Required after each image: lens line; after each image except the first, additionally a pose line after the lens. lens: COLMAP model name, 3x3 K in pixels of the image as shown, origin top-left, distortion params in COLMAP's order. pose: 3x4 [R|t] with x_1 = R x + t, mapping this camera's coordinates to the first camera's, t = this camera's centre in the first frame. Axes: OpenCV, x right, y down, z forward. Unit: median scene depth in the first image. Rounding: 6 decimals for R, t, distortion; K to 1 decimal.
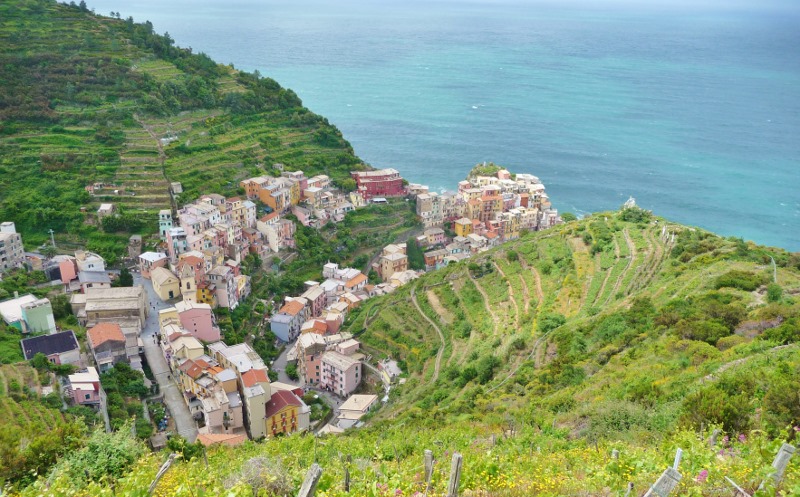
lens RADIAL K [[649.5, 0, 400.0], [0, 649.5, 249.3], [0, 0, 1]] dist [0.000189, -0.000027]
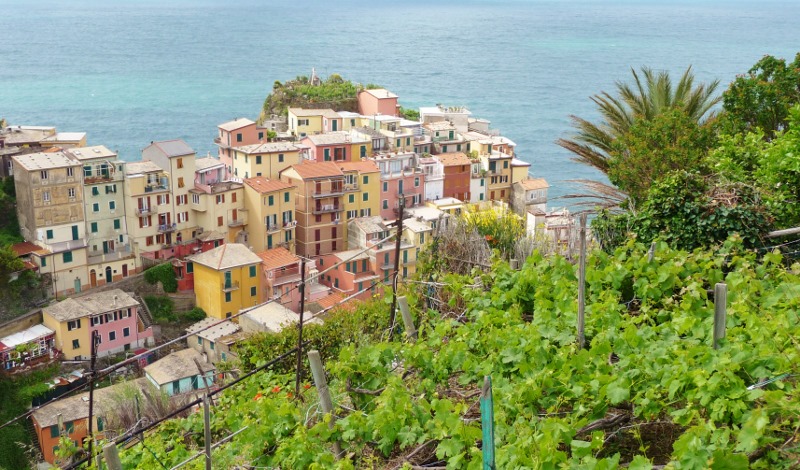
lens RADIAL K [[911.4, 0, 399.8], [0, 911.4, 235.5], [0, 0, 1]] dist [0.009184, 0.000000]
pose [[0.984998, -0.055941, 0.163245, 0.104755], [0.075975, 0.989962, -0.119180, -0.005201], [-0.154940, 0.129794, 0.979361, 0.640610]]
